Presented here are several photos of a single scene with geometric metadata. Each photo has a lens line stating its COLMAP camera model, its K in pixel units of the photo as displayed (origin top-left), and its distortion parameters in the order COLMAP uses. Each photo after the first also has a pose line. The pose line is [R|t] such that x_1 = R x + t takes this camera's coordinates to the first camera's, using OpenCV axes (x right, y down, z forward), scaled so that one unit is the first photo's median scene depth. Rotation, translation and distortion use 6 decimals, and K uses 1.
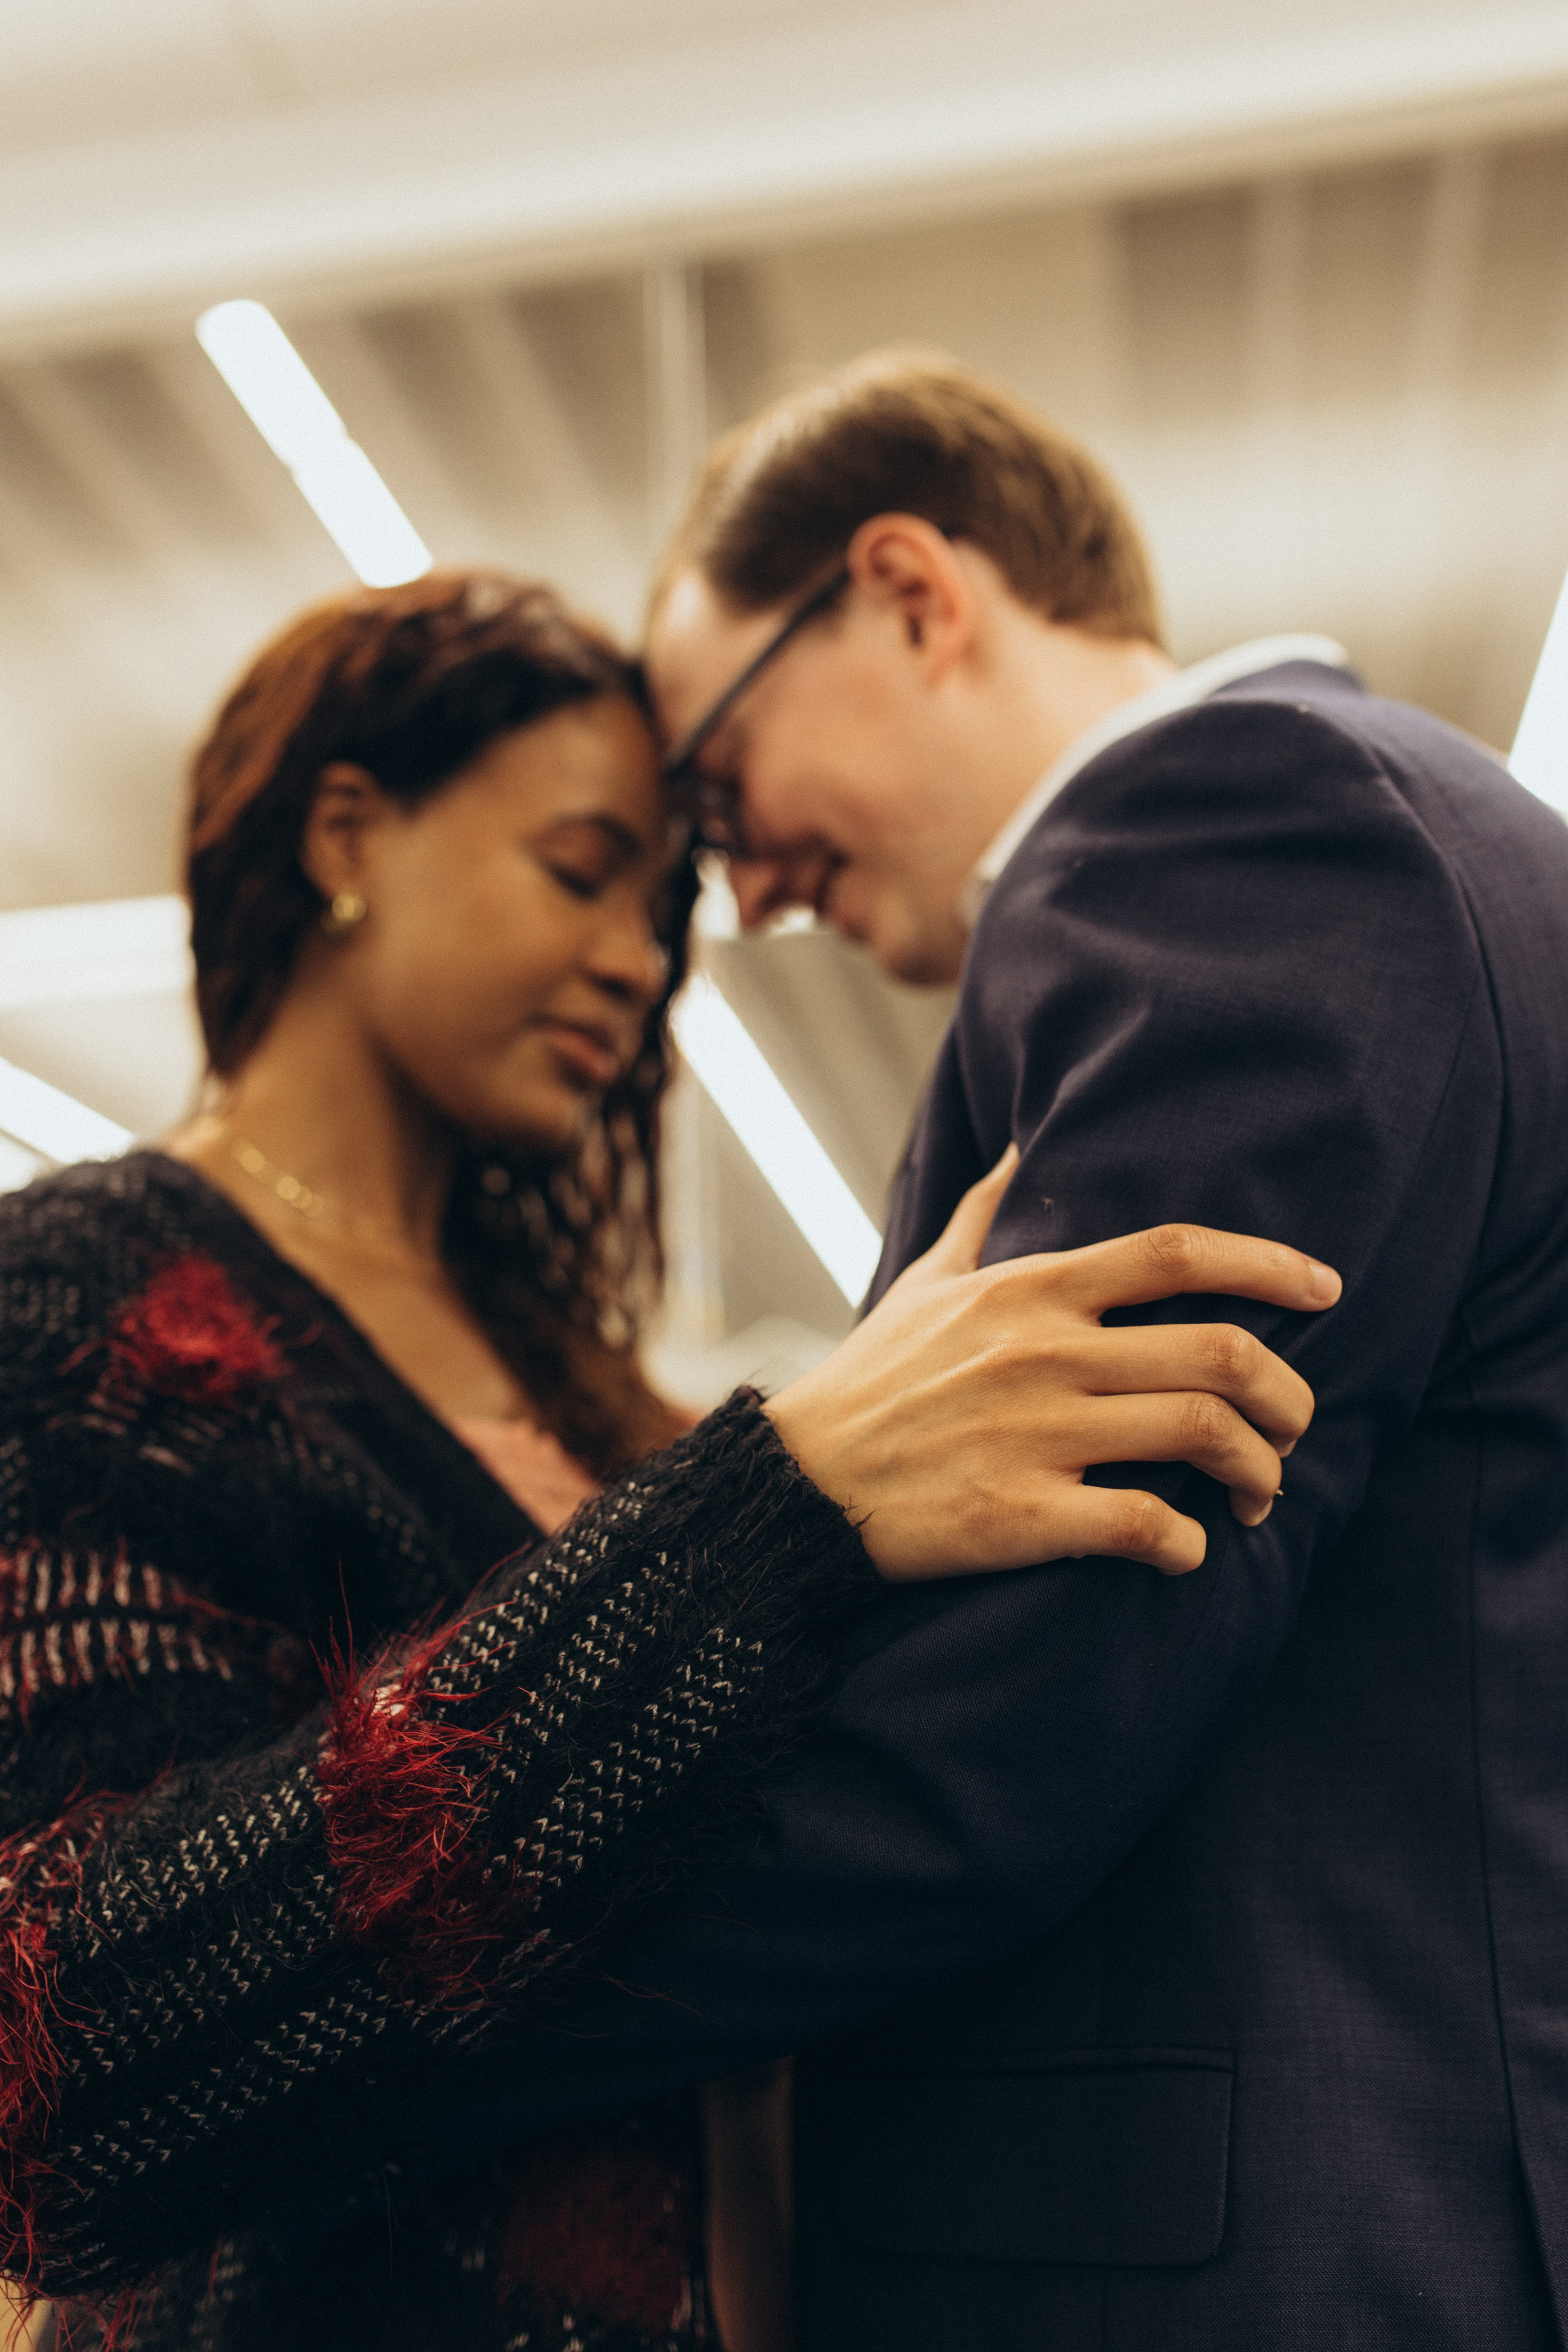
lens RADIAL K [[2436.6, 0, 725.0], [0, 2436.6, 1174.1], [0, 0, 1]] dist [0.000438, 0.030489]
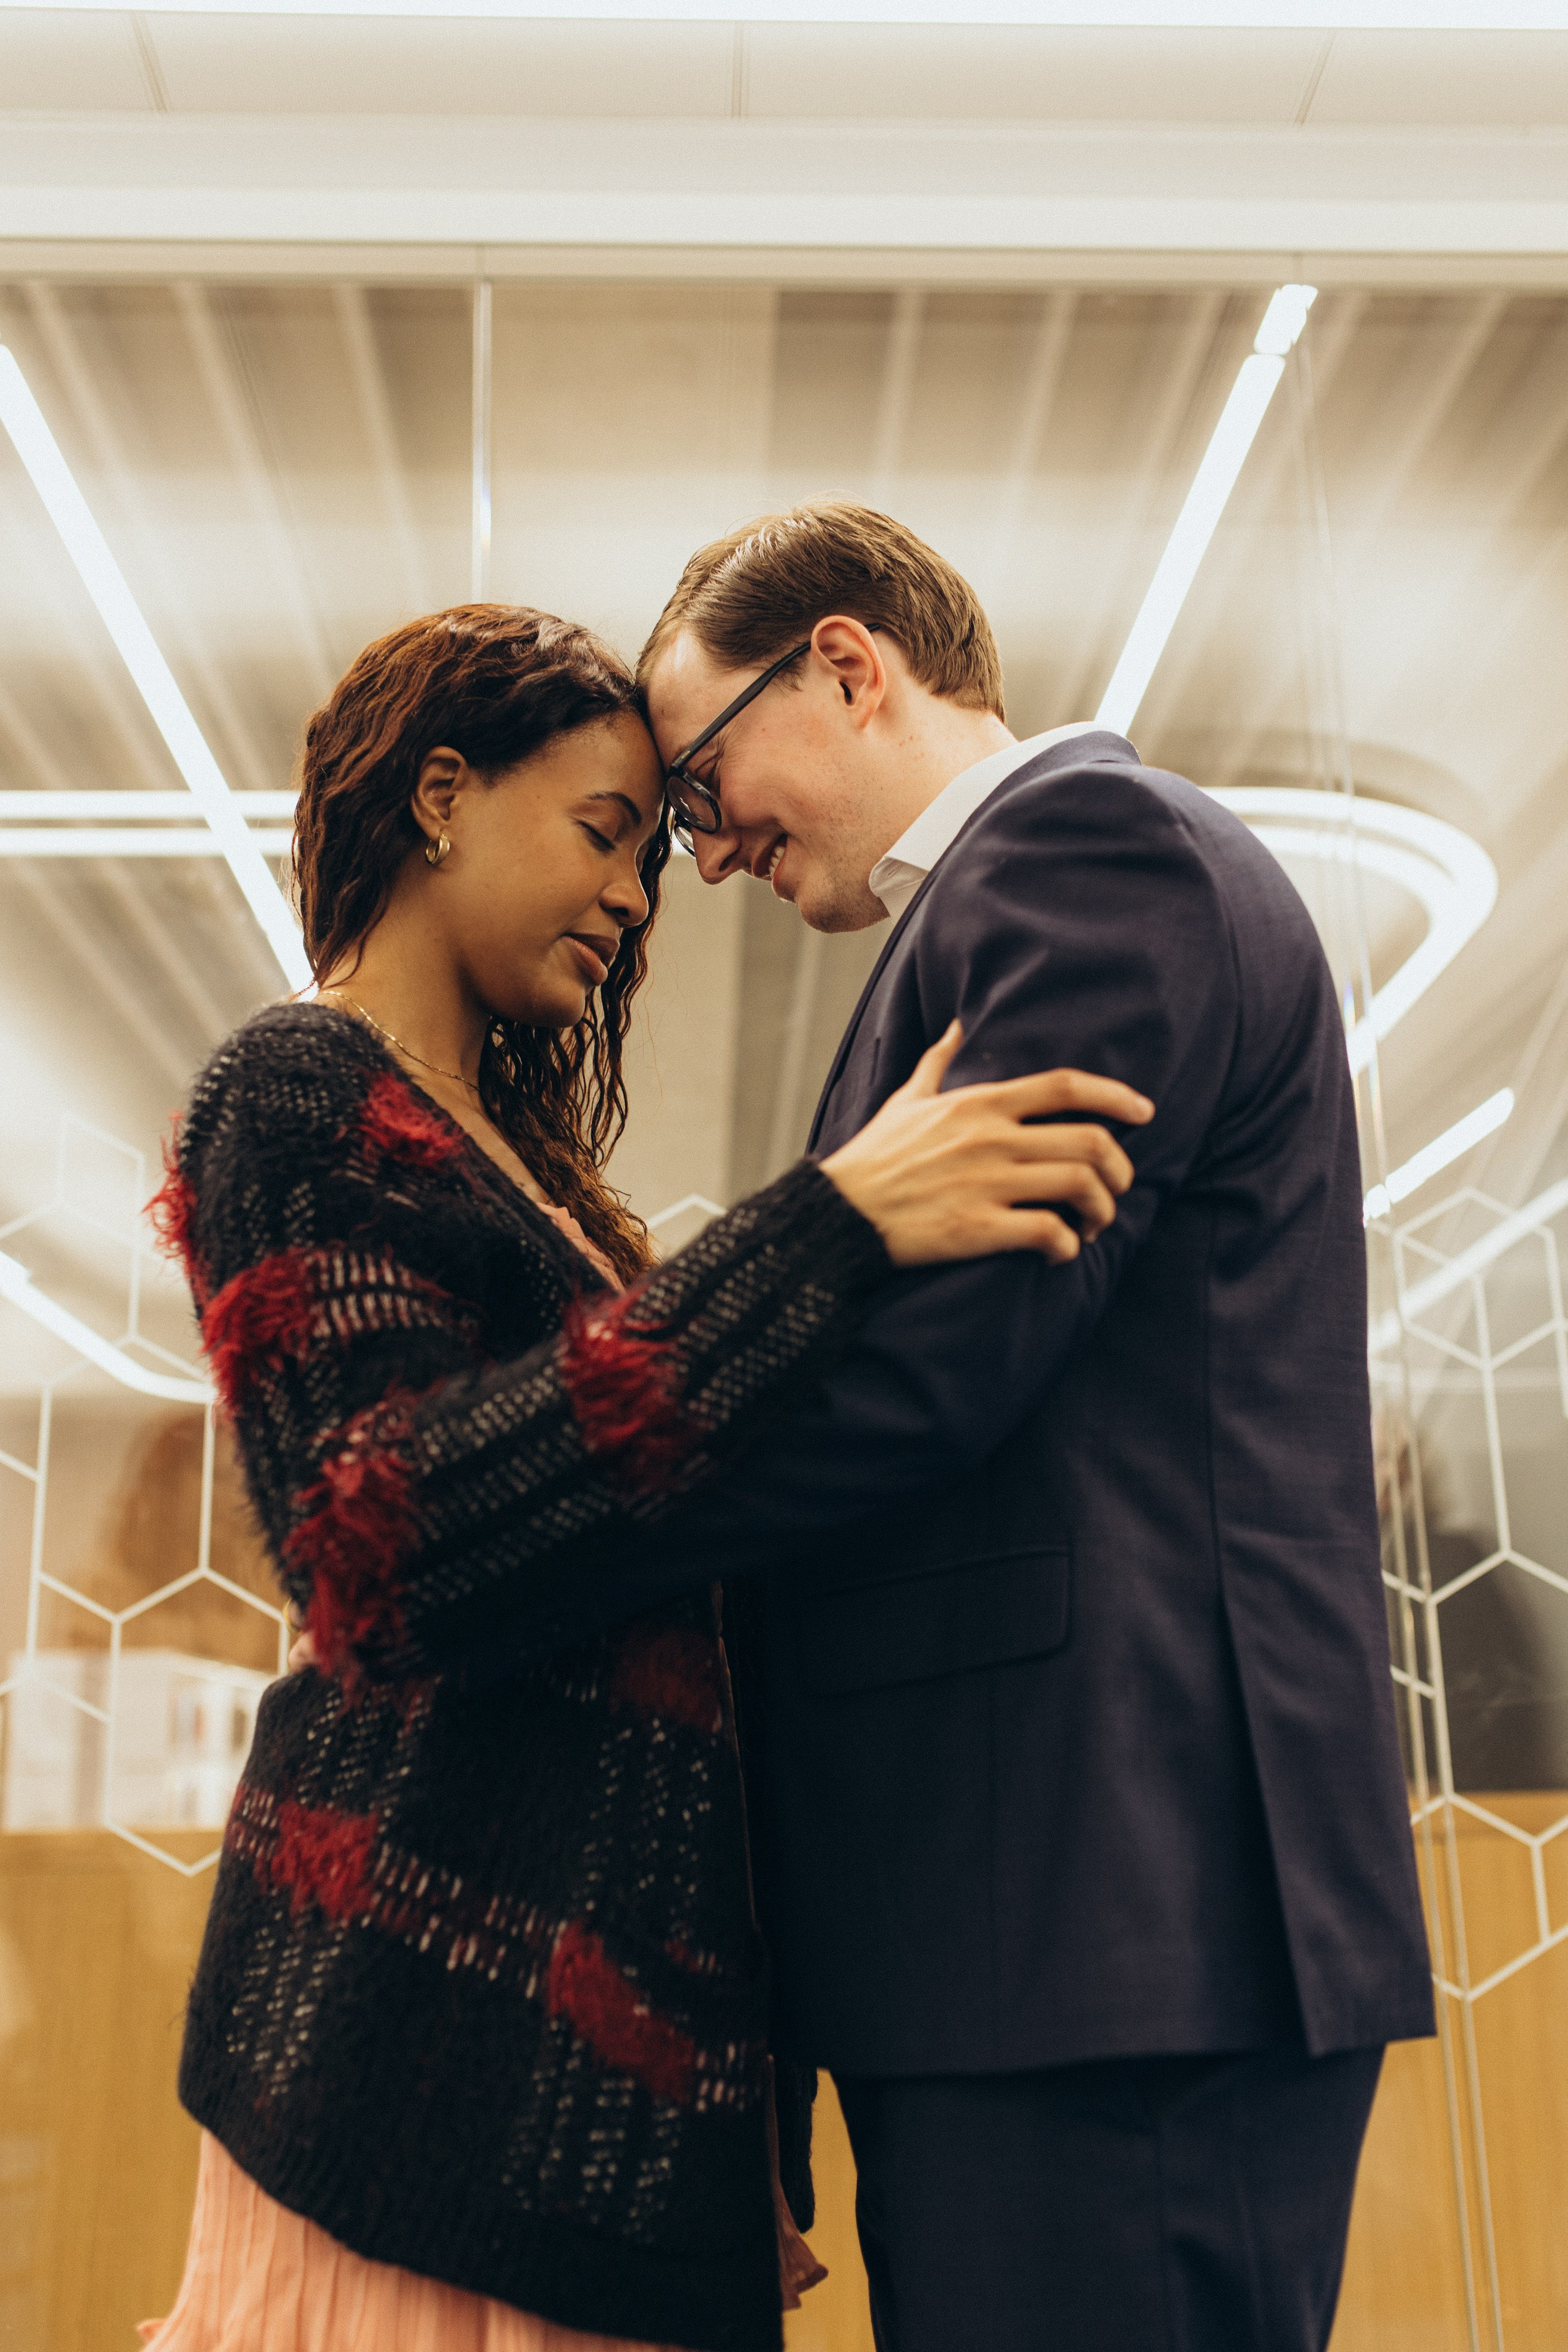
lens RADIAL K [[2436.6, 0, 725.0], [0, 2436.6, 1174.1], [0, 0, 1]] dist [0.000438, 0.030489]
pose [[0.984287, 0.046508, 0.170339, -0.311388], [-0.050924, 0.998468, 0.021645, 0.059403], [-0.169071, -0.029980, 0.985148, -0.614132]]
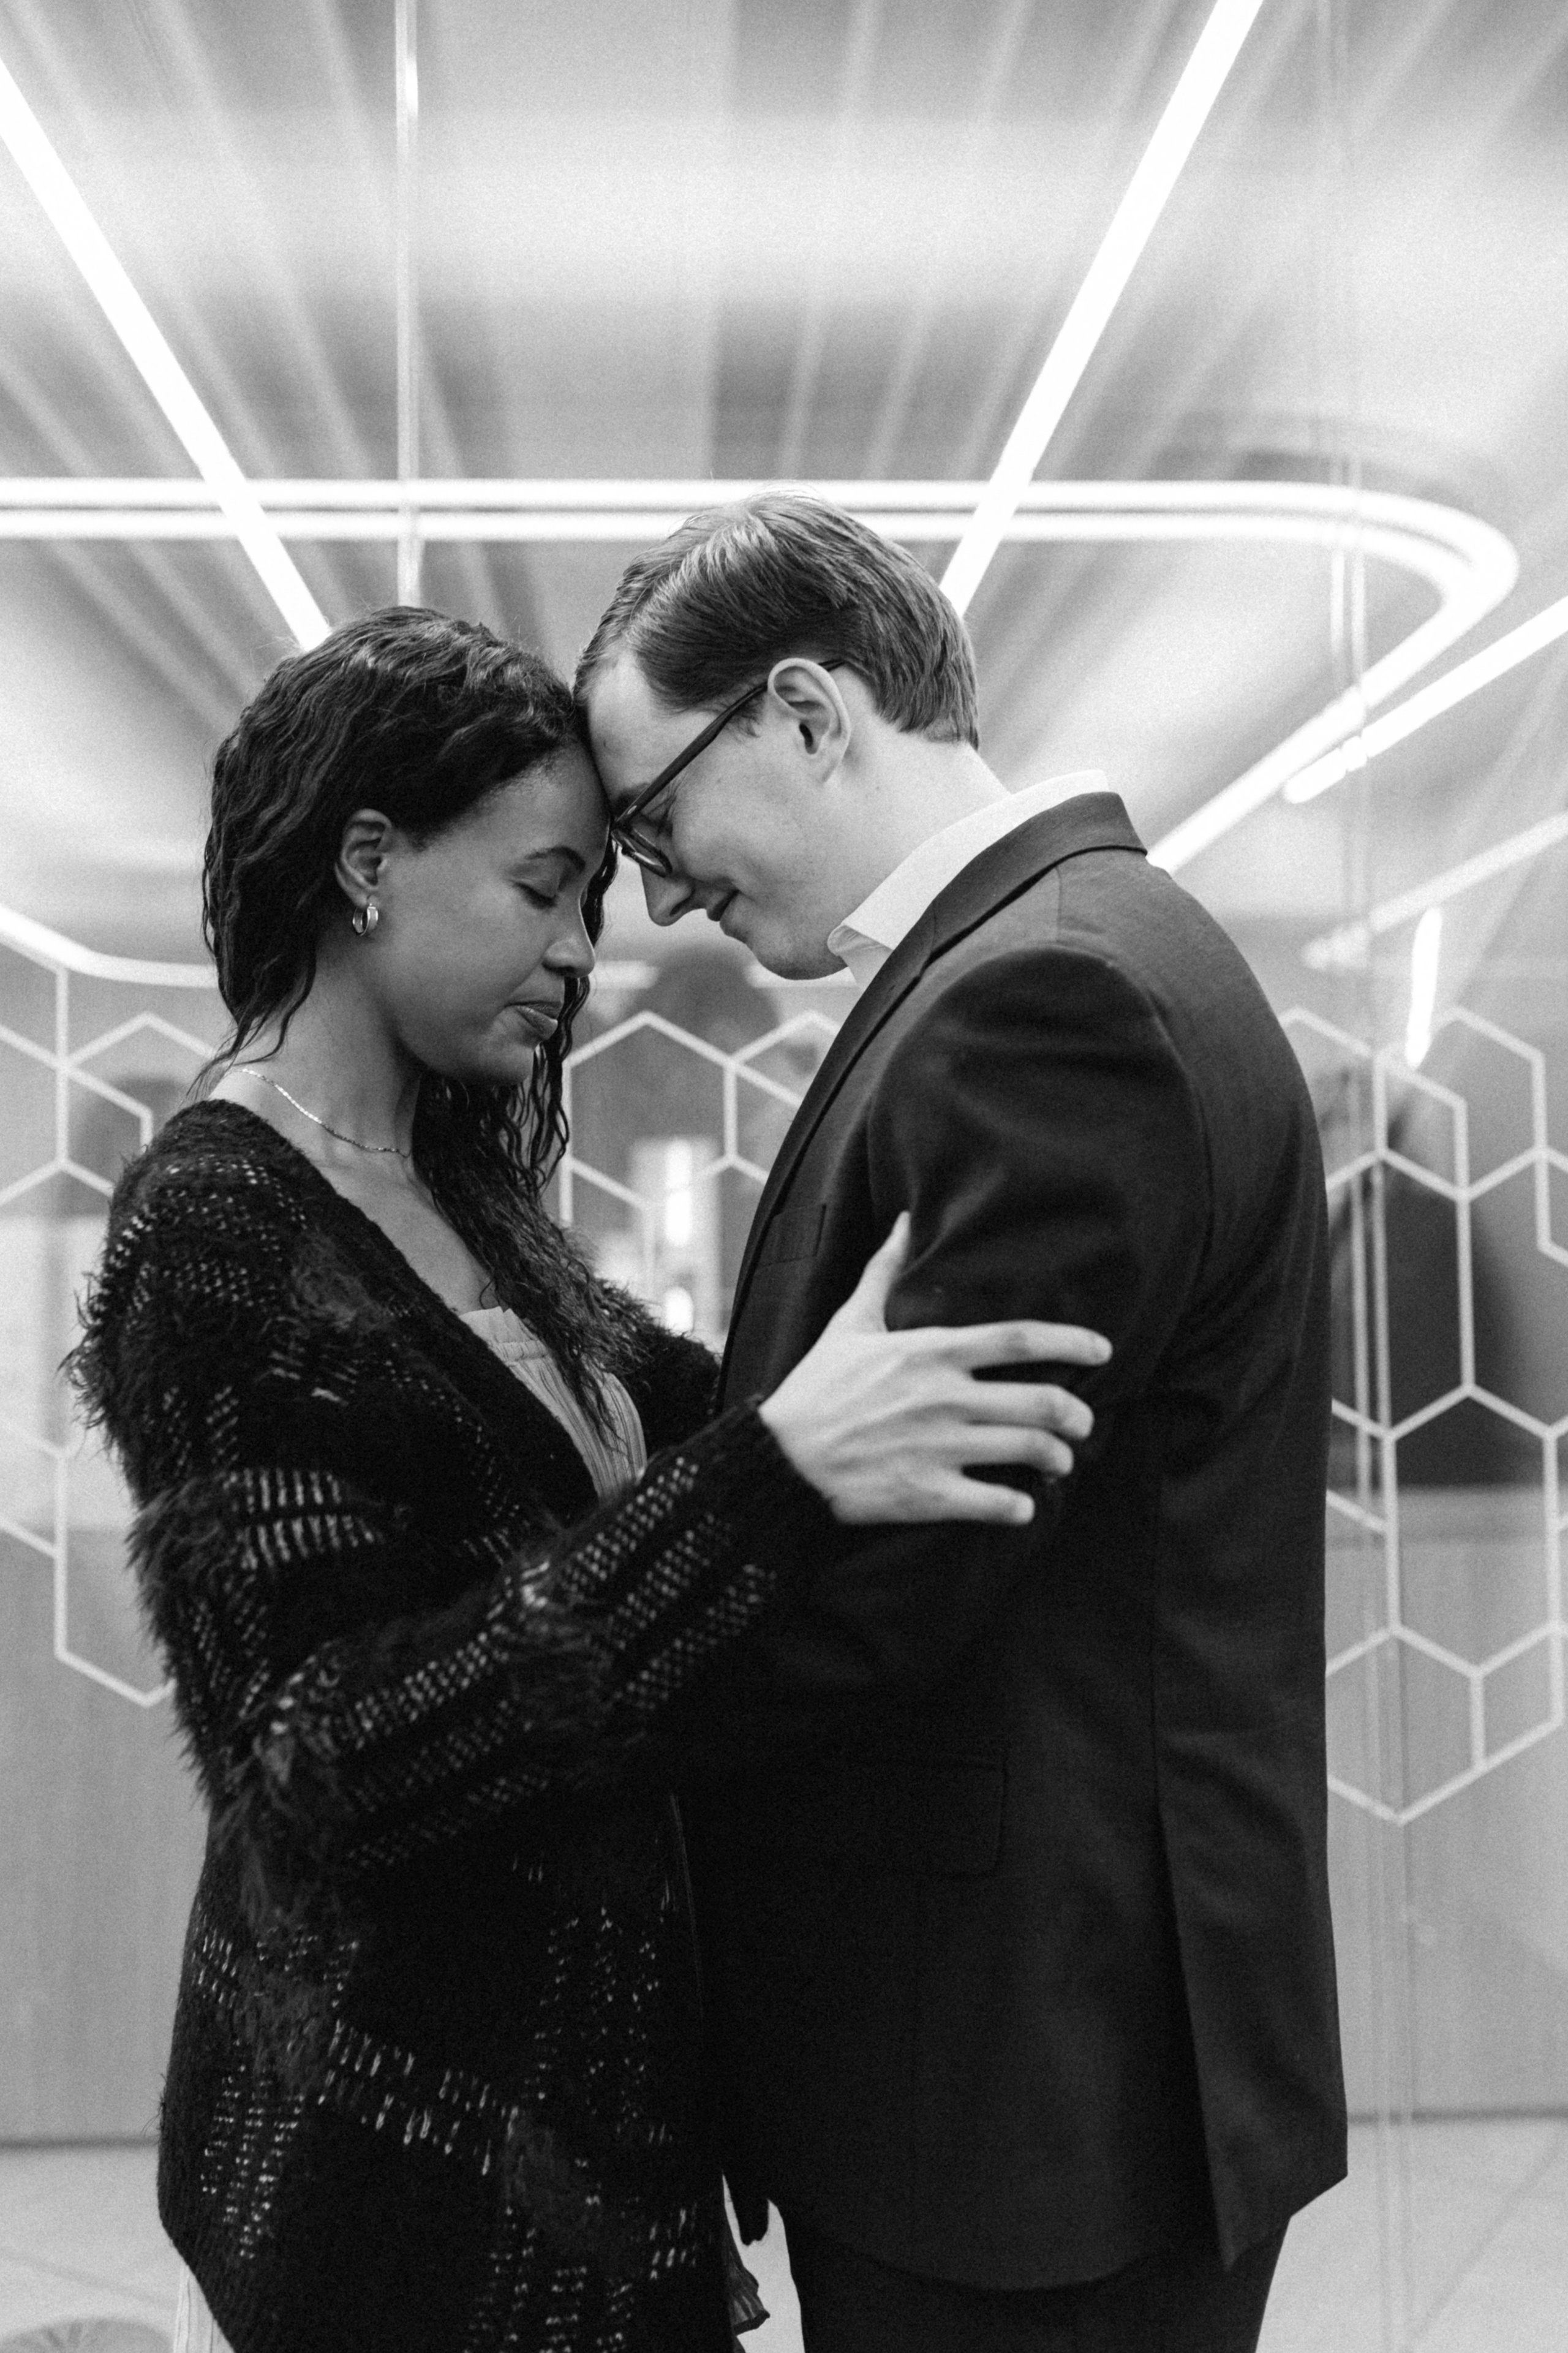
lens RADIAL K [[2408.5, 0, 784.0], [0, 2408.5, 1176.5], [0, 0, 1]] dist [0.002676, -0.168307]
pose [[0.979288, 0.003114, 0.202447, -0.272356], [-0.052706, 0.969331, 0.240040, -0.407689], [-0.195490, -0.245739, 0.949419, -0.449537]]
